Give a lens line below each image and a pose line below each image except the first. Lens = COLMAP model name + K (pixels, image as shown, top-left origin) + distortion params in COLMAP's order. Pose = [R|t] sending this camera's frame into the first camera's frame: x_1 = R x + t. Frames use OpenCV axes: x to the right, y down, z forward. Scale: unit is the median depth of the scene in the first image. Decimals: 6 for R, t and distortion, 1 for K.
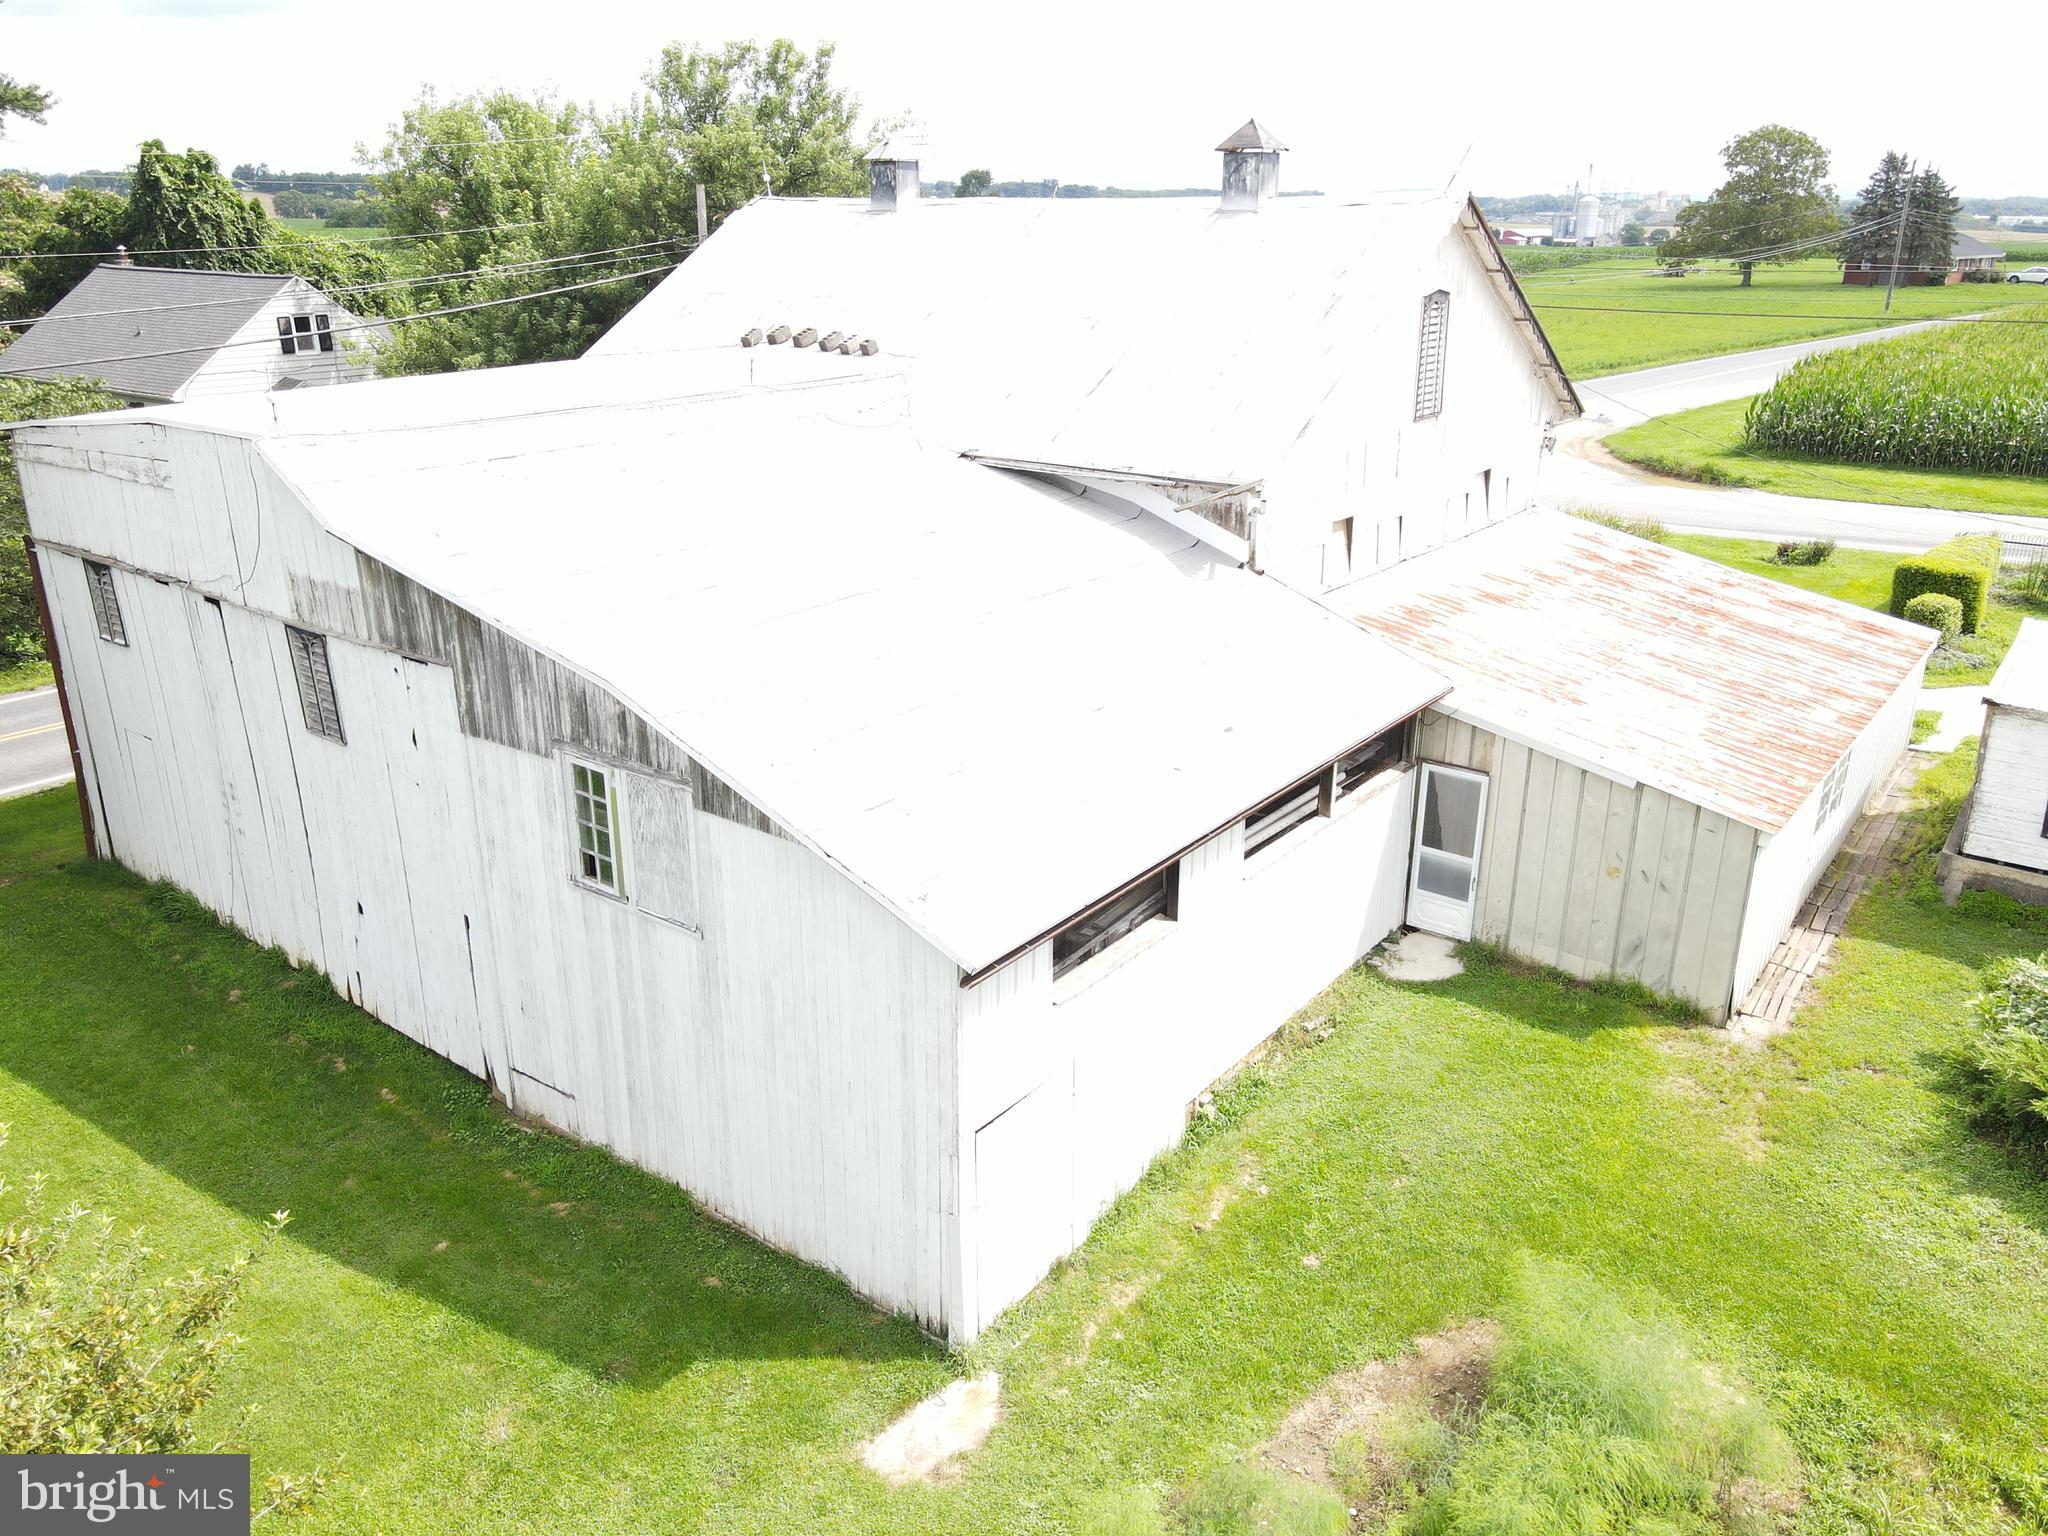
lens RADIAL K [[1501.6, 0, 1012.5], [0, 1501.6, 762.6], [0, 0, 1]] dist [0.003540, 0.017383]
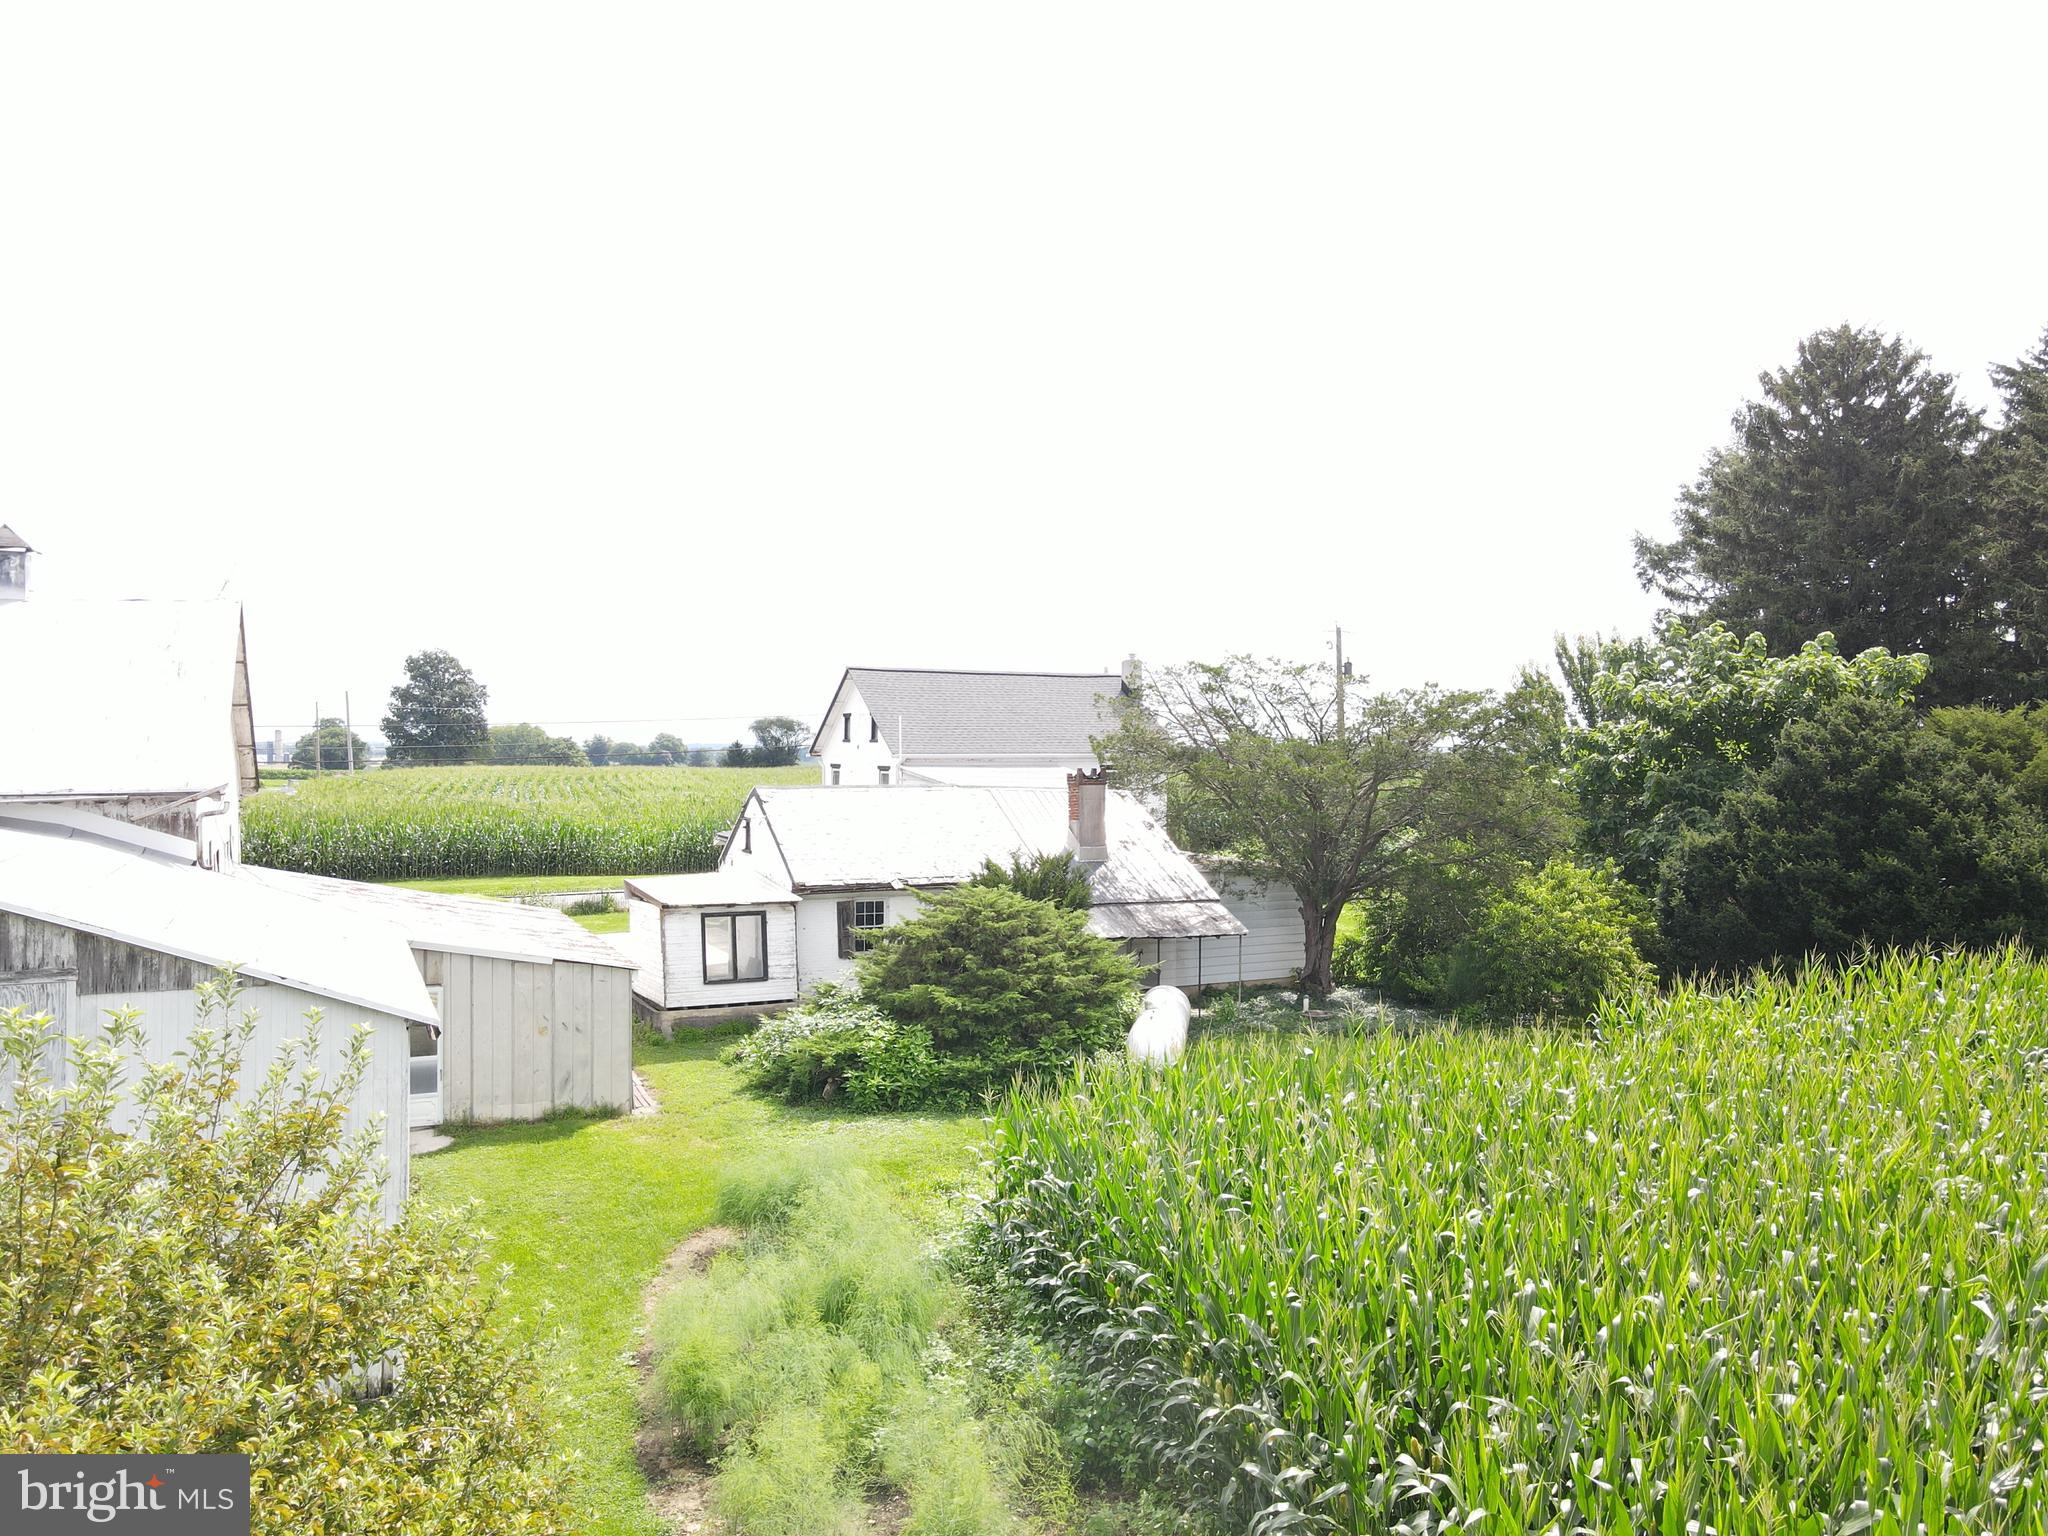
lens RADIAL K [[1501.6, 0, 1010.6], [0, 1501.6, 764.1], [0, 0, 1]] dist [0.003540, 0.017383]
pose [[0.460993, -0.008602, 0.887362, -0.688368], [0.305993, 0.940166, -0.149853, 0.193124], [-0.832979, 0.340608, 0.436042, -0.078746]]
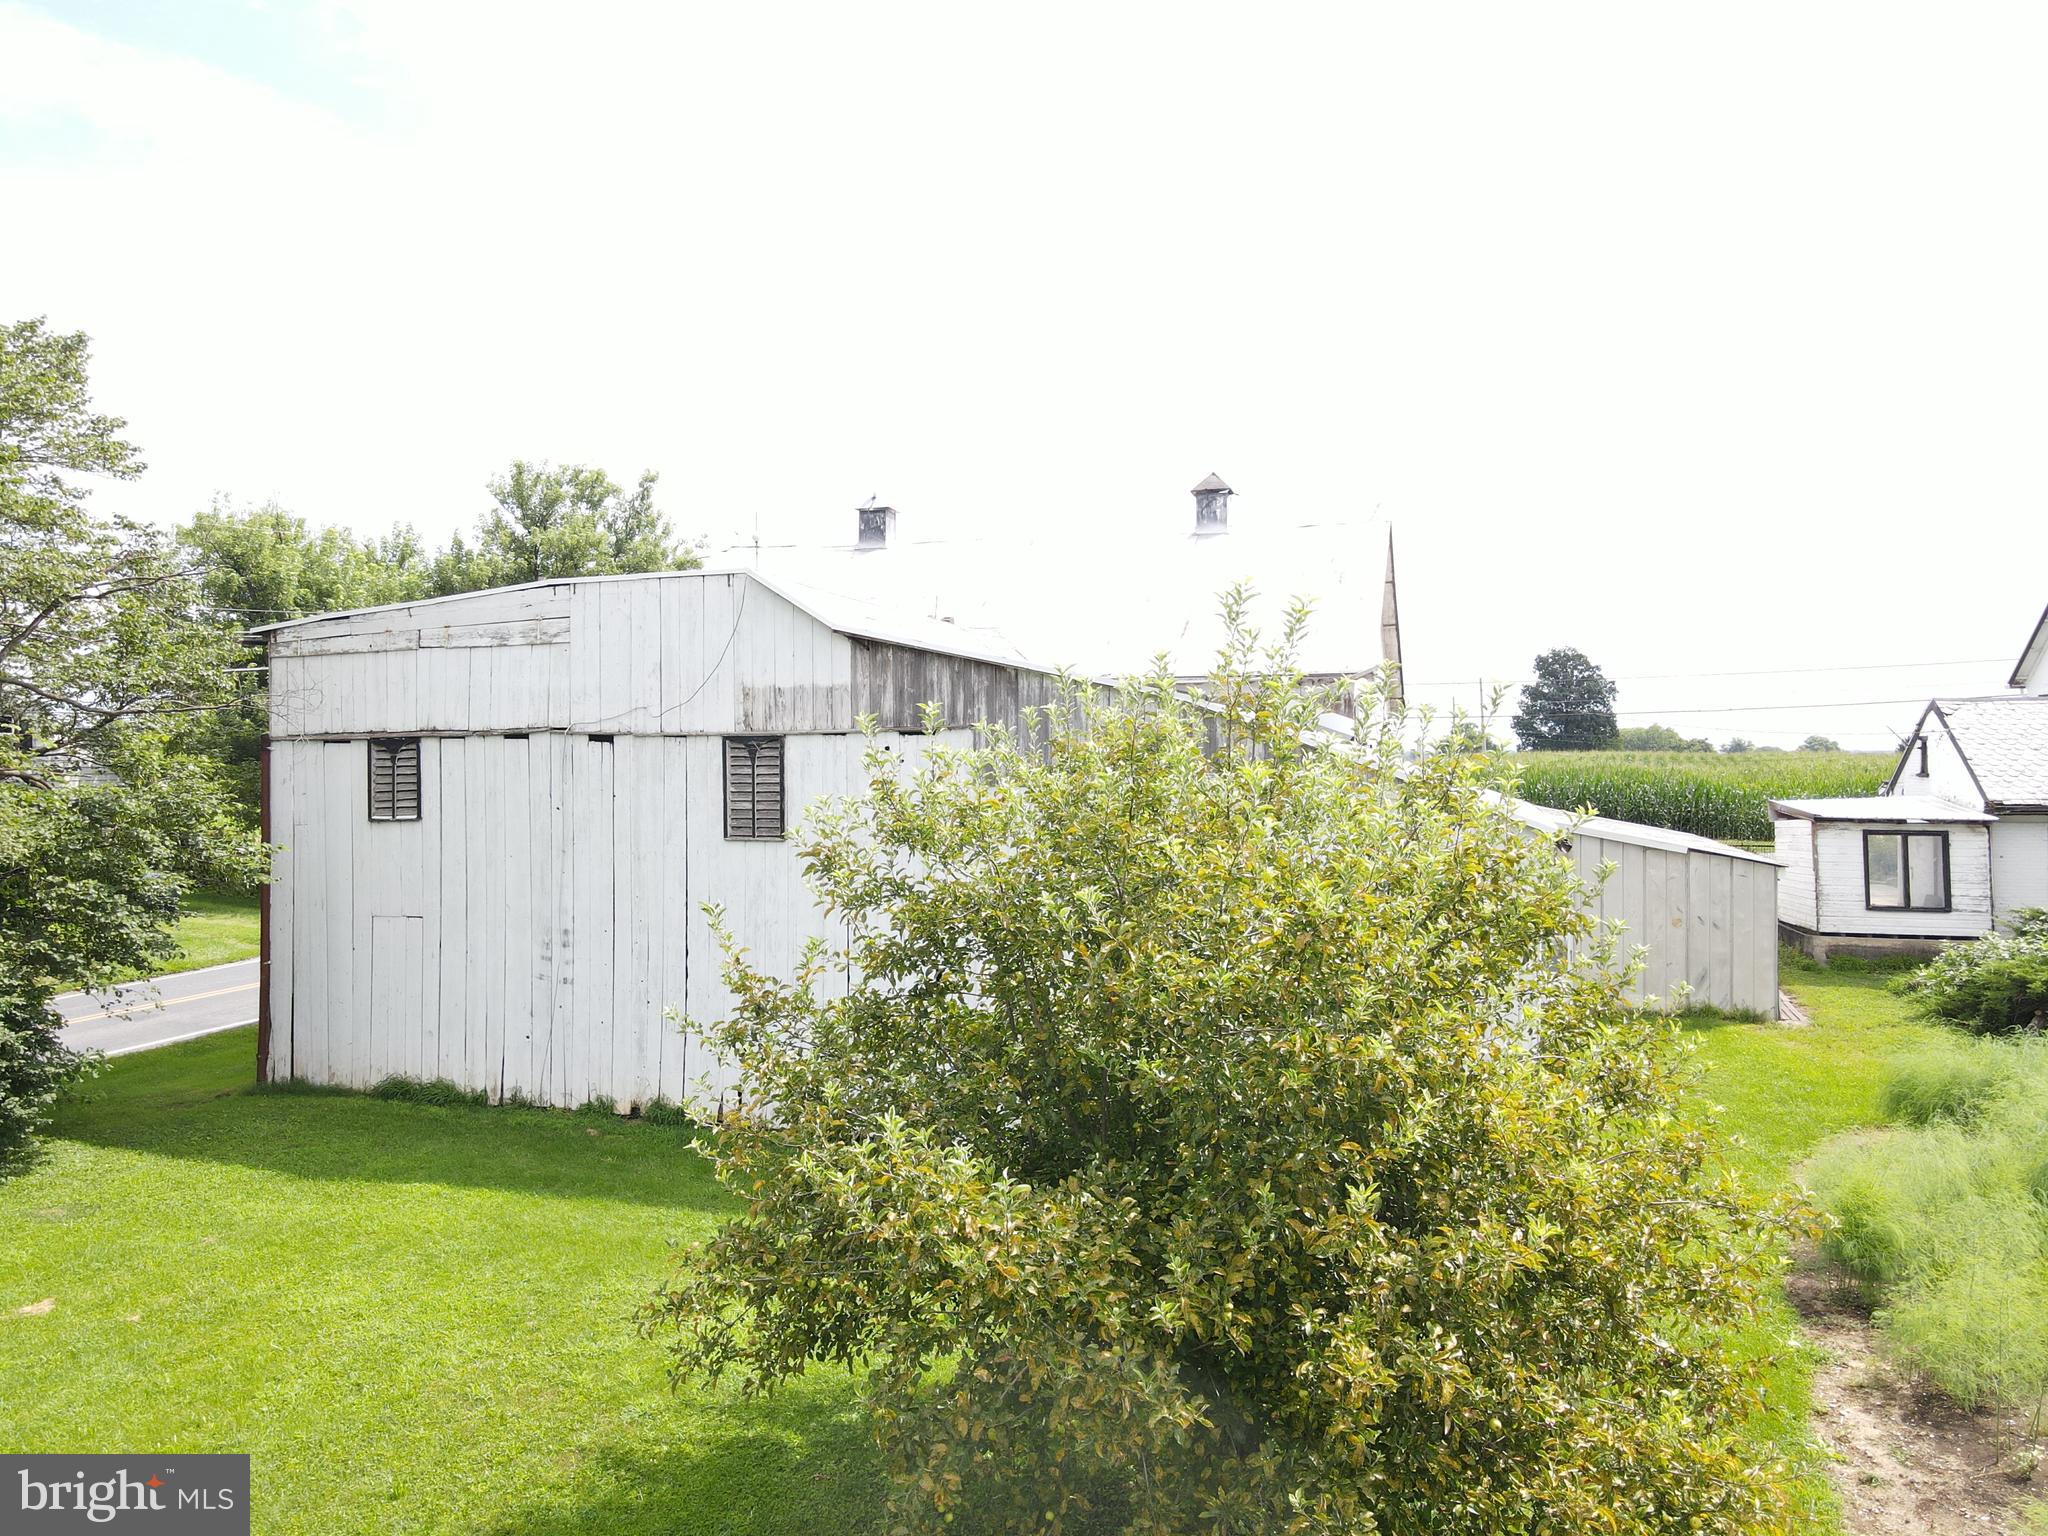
lens RADIAL K [[1501.6, 0, 1016.7], [0, 1501.6, 766.1], [0, 0, 1]] dist [0.003540, 0.017383]
pose [[0.929747, -0.003282, 0.368185, -0.694948], [0.128369, 0.940109, -0.315779, 0.308290], [-0.345098, 0.340858, 0.874485, -0.040055]]
